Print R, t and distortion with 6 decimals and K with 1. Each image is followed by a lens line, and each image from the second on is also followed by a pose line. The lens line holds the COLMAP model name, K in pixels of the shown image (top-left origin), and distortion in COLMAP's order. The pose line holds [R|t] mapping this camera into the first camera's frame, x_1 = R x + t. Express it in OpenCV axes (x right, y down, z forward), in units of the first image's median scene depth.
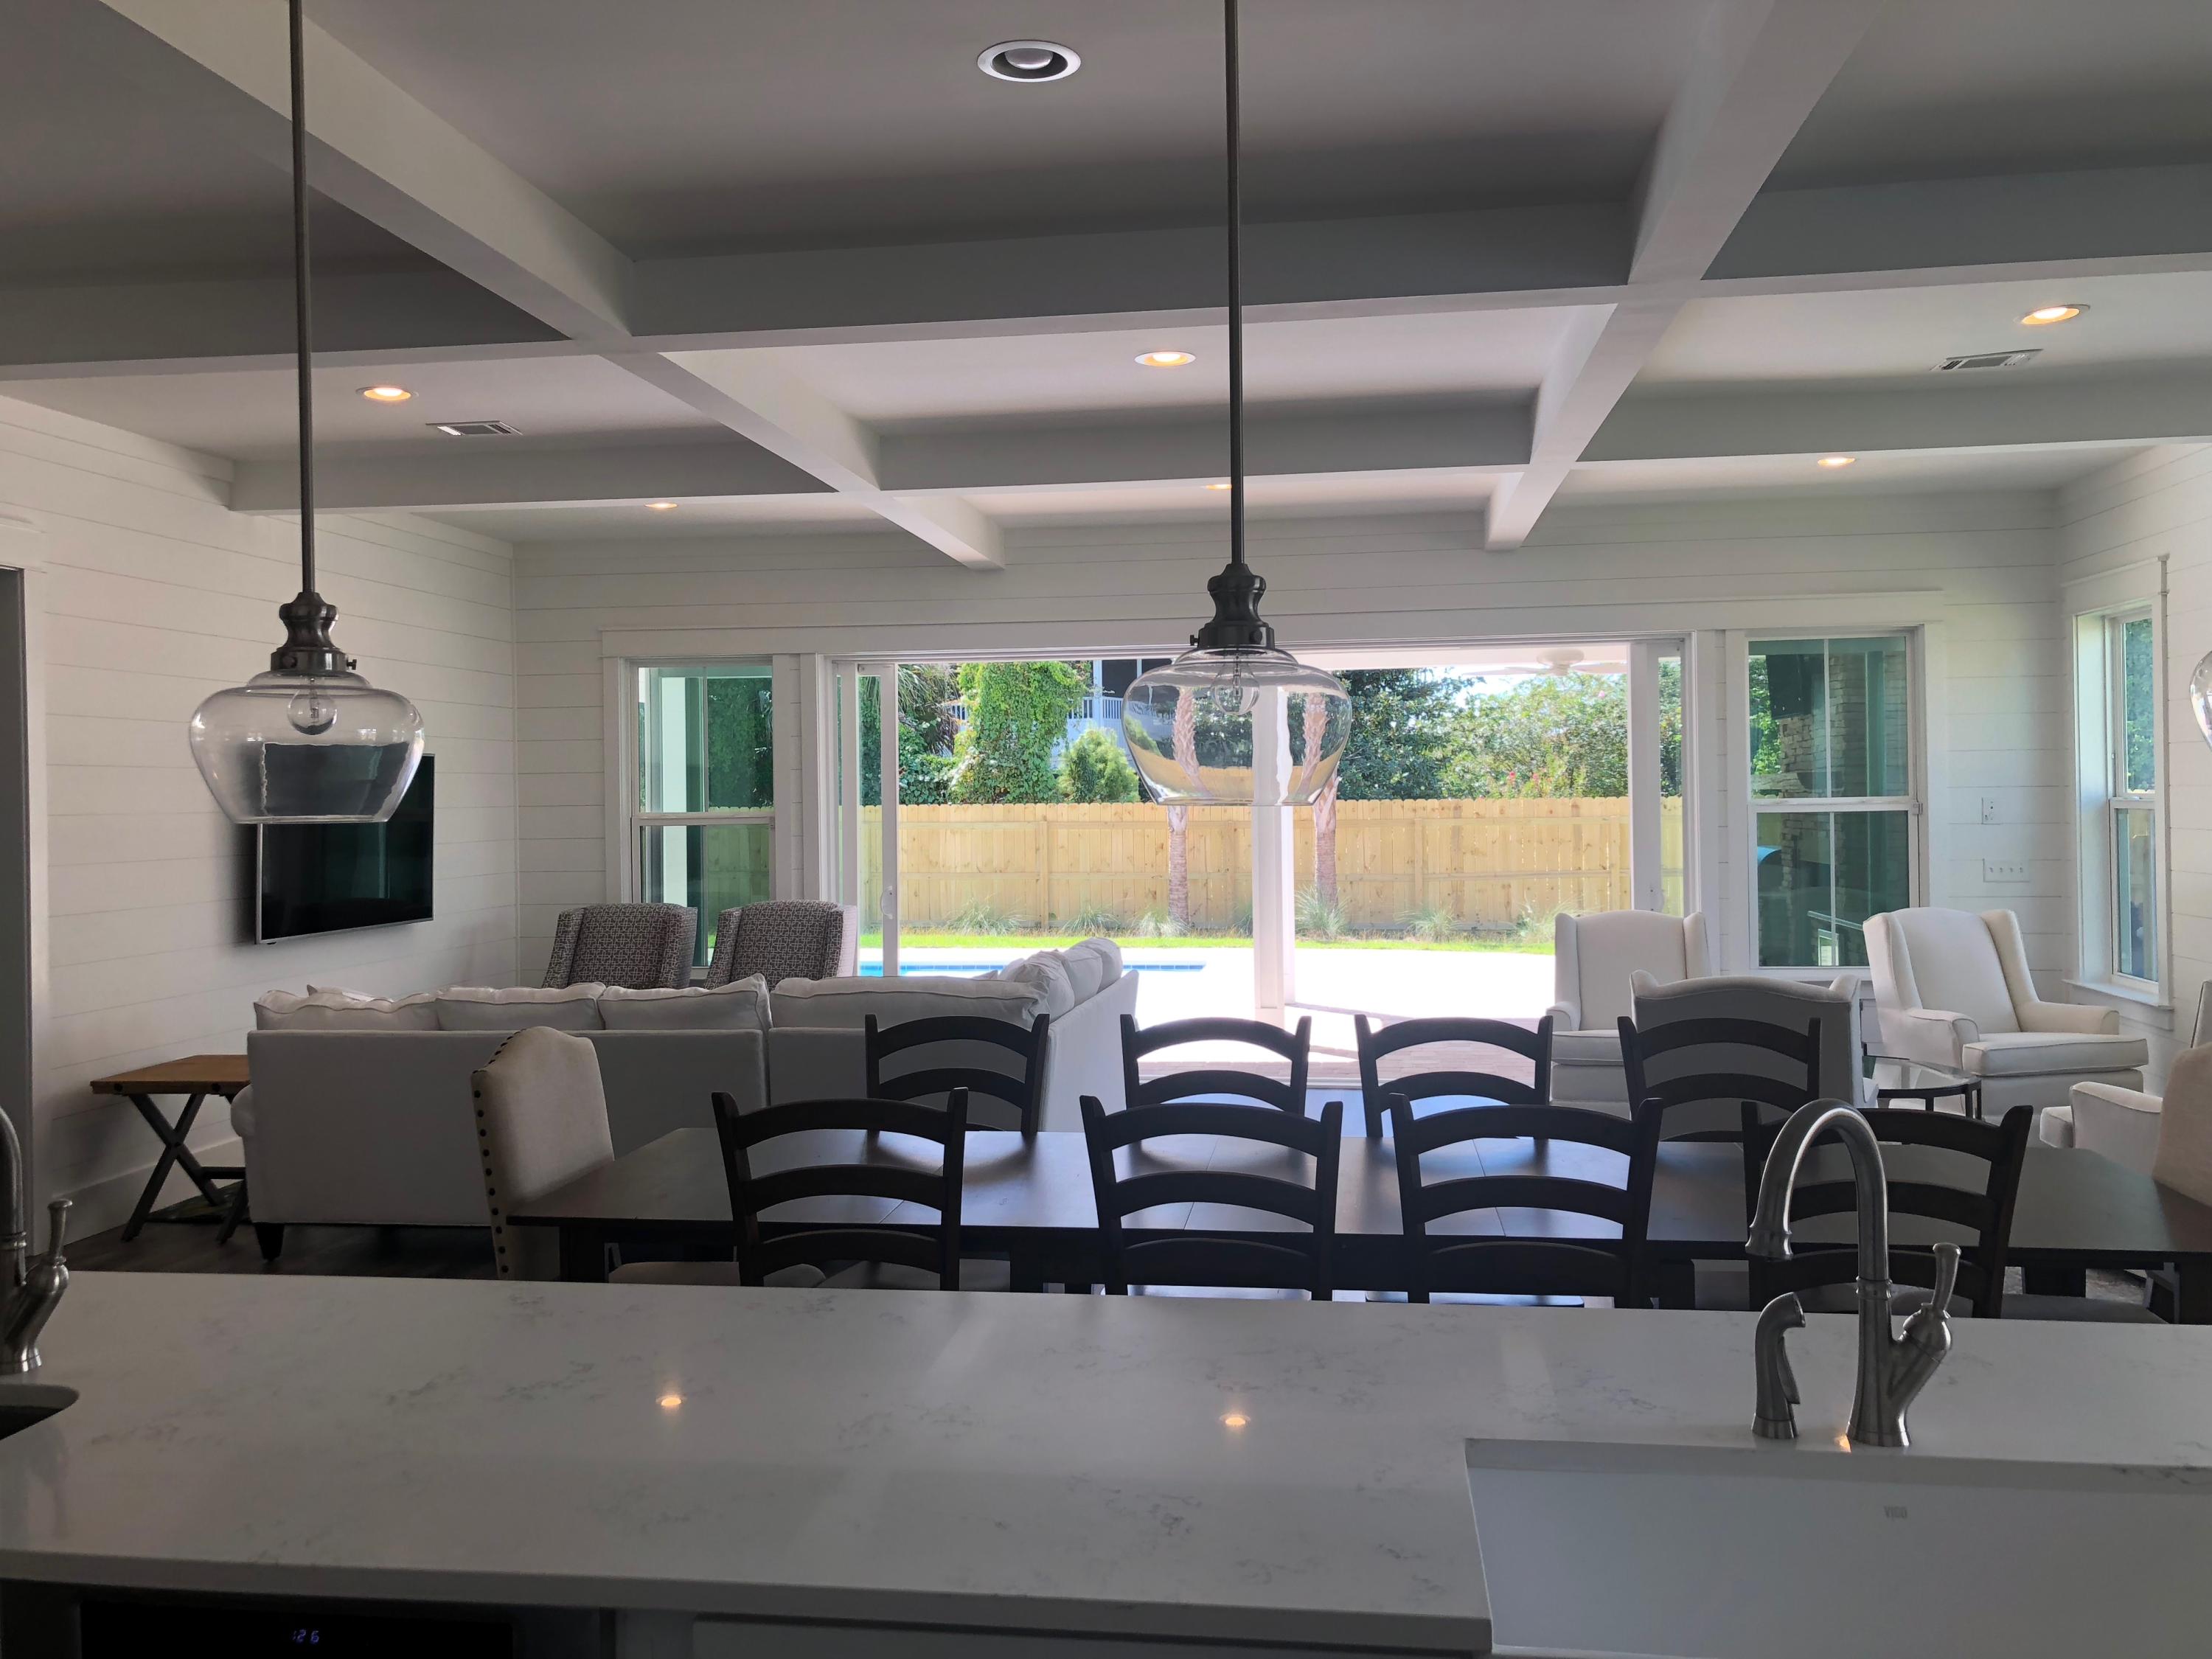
lens RADIAL K [[1780.9, 0, 1106.0], [0, 1780.9, 829.5], [0, 0, 1]] dist [0.007161, -0.000260]
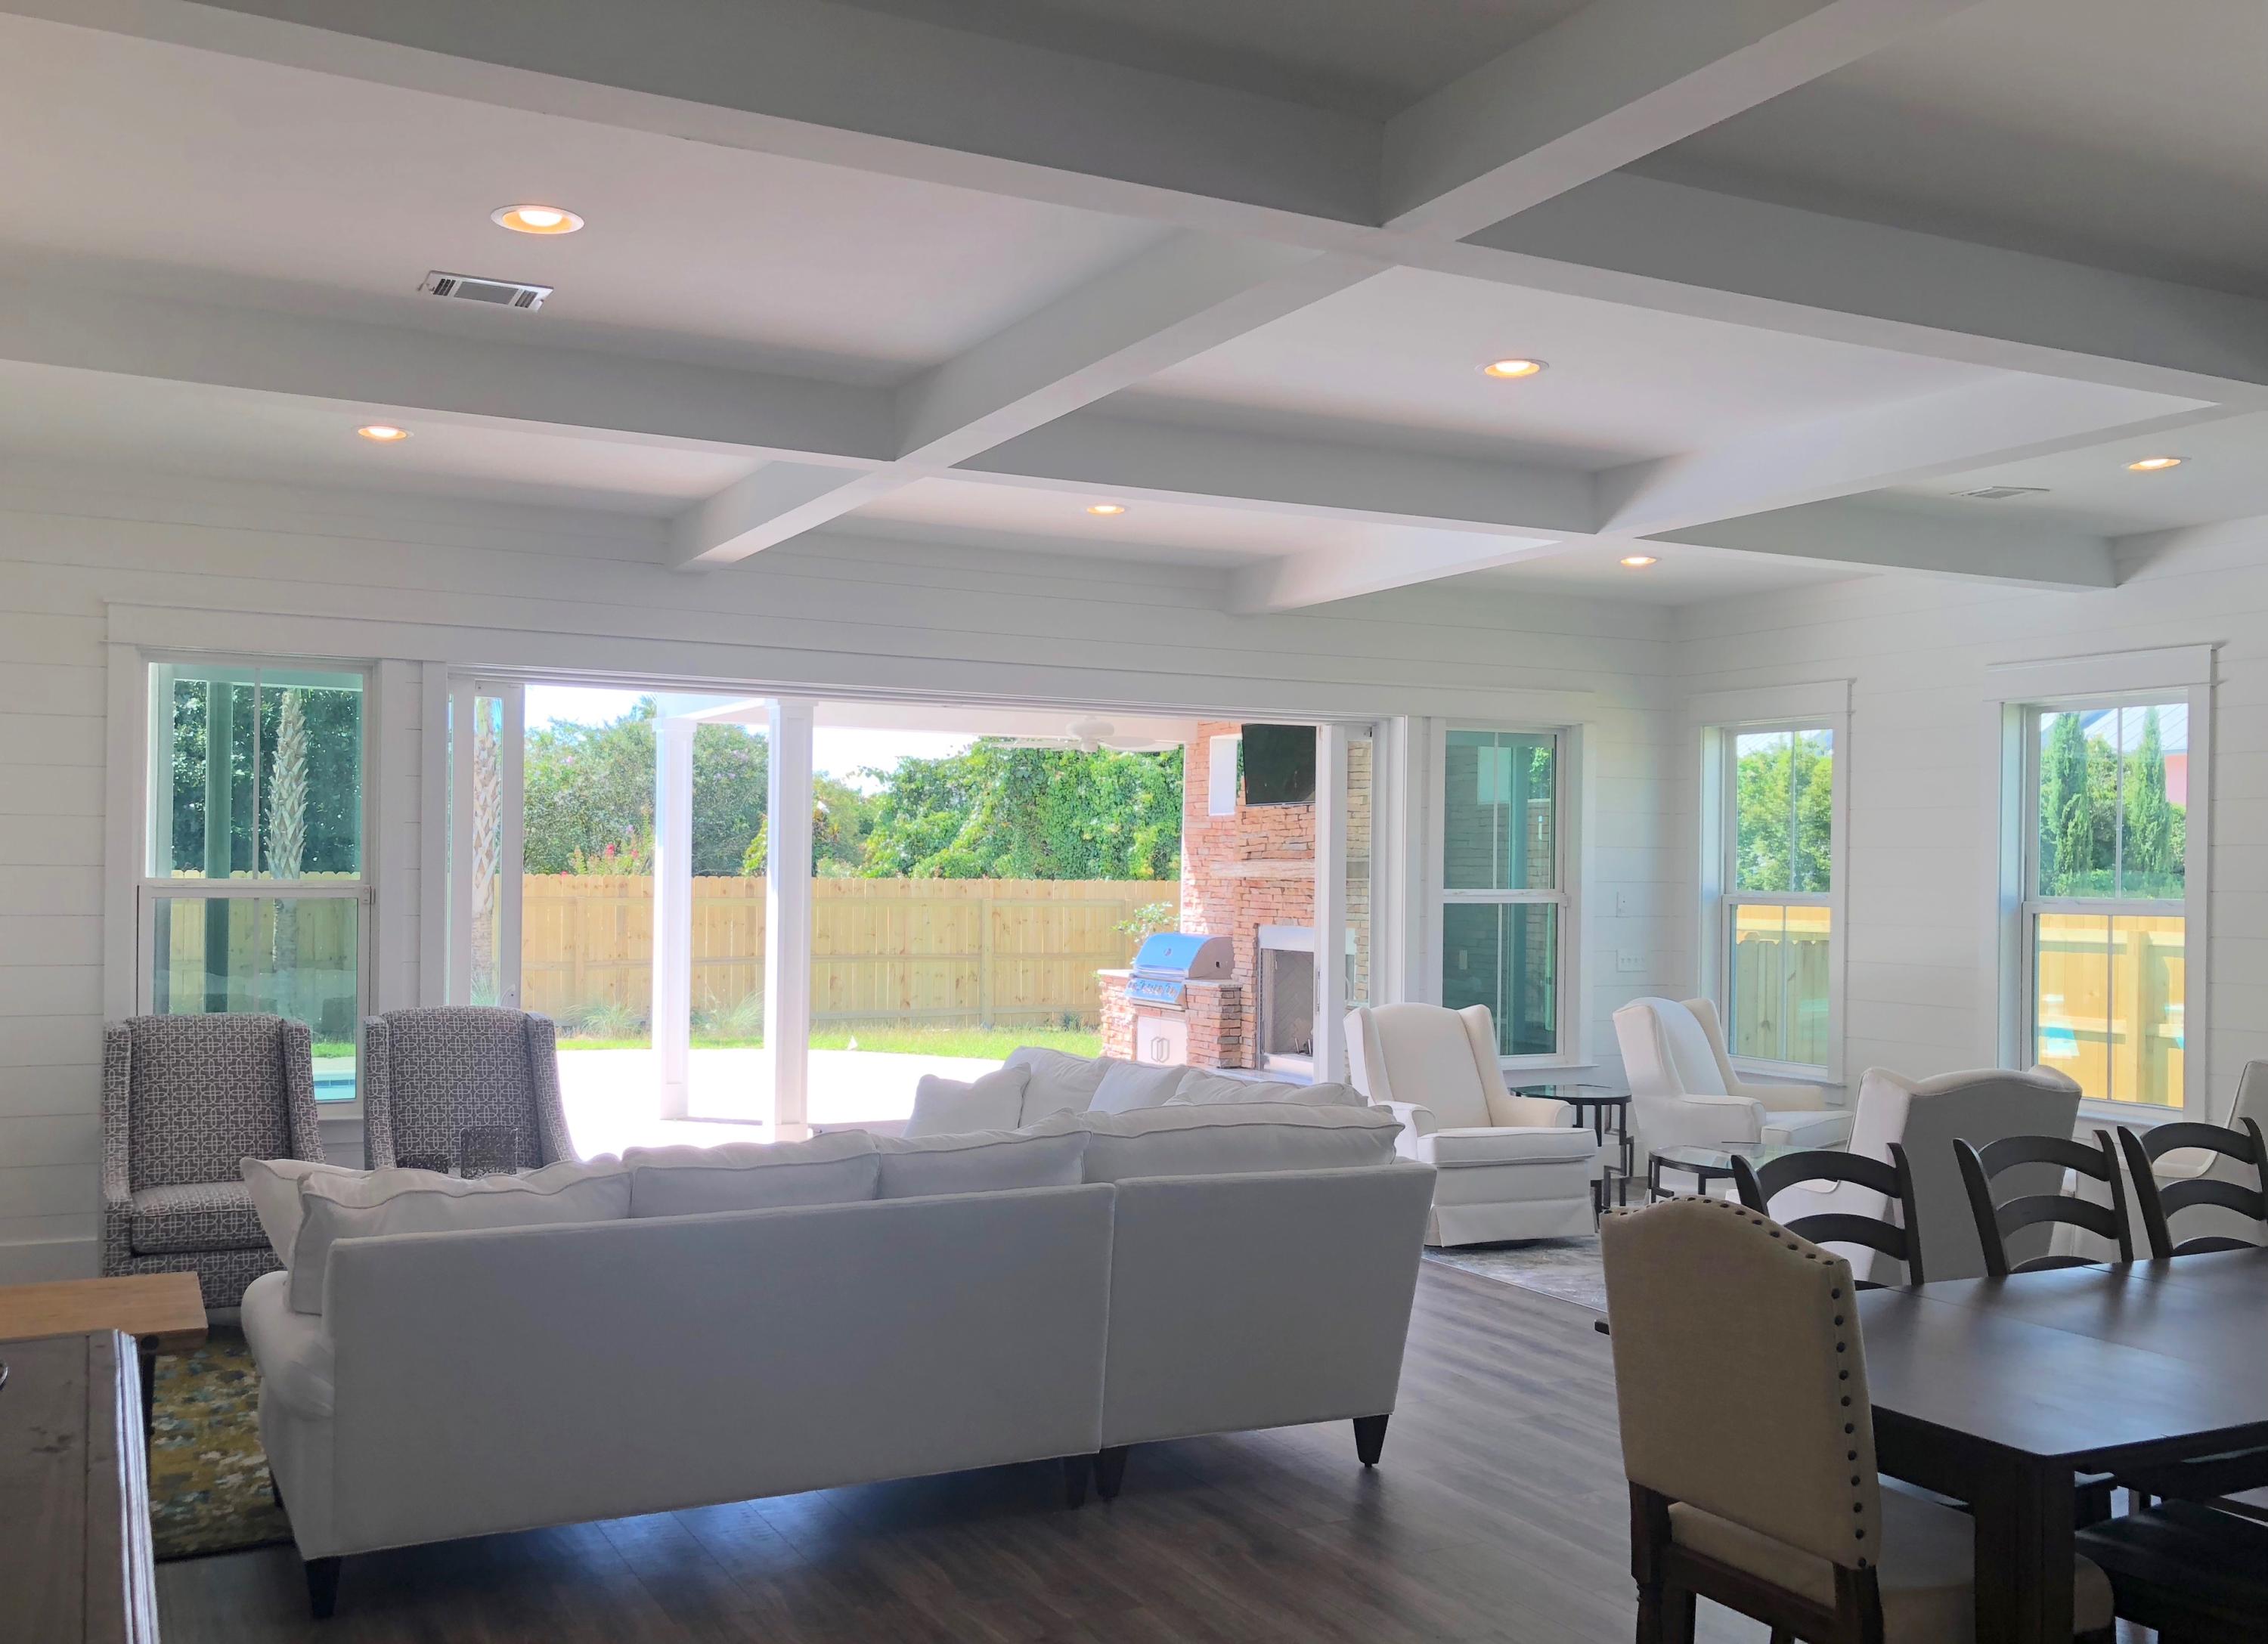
lens RADIAL K [[1959.6, 0, 1133.4], [0, 1959.6, 901.4], [0, 0, 1]] dist [0.002622, -0.004301]
pose [[0.836520, 0.015816, 0.547708, -0.365045], [-0.013373, 0.999875, -0.008448, 0.000842], [-0.547773, -0.000257, 0.836627, 0.182308]]
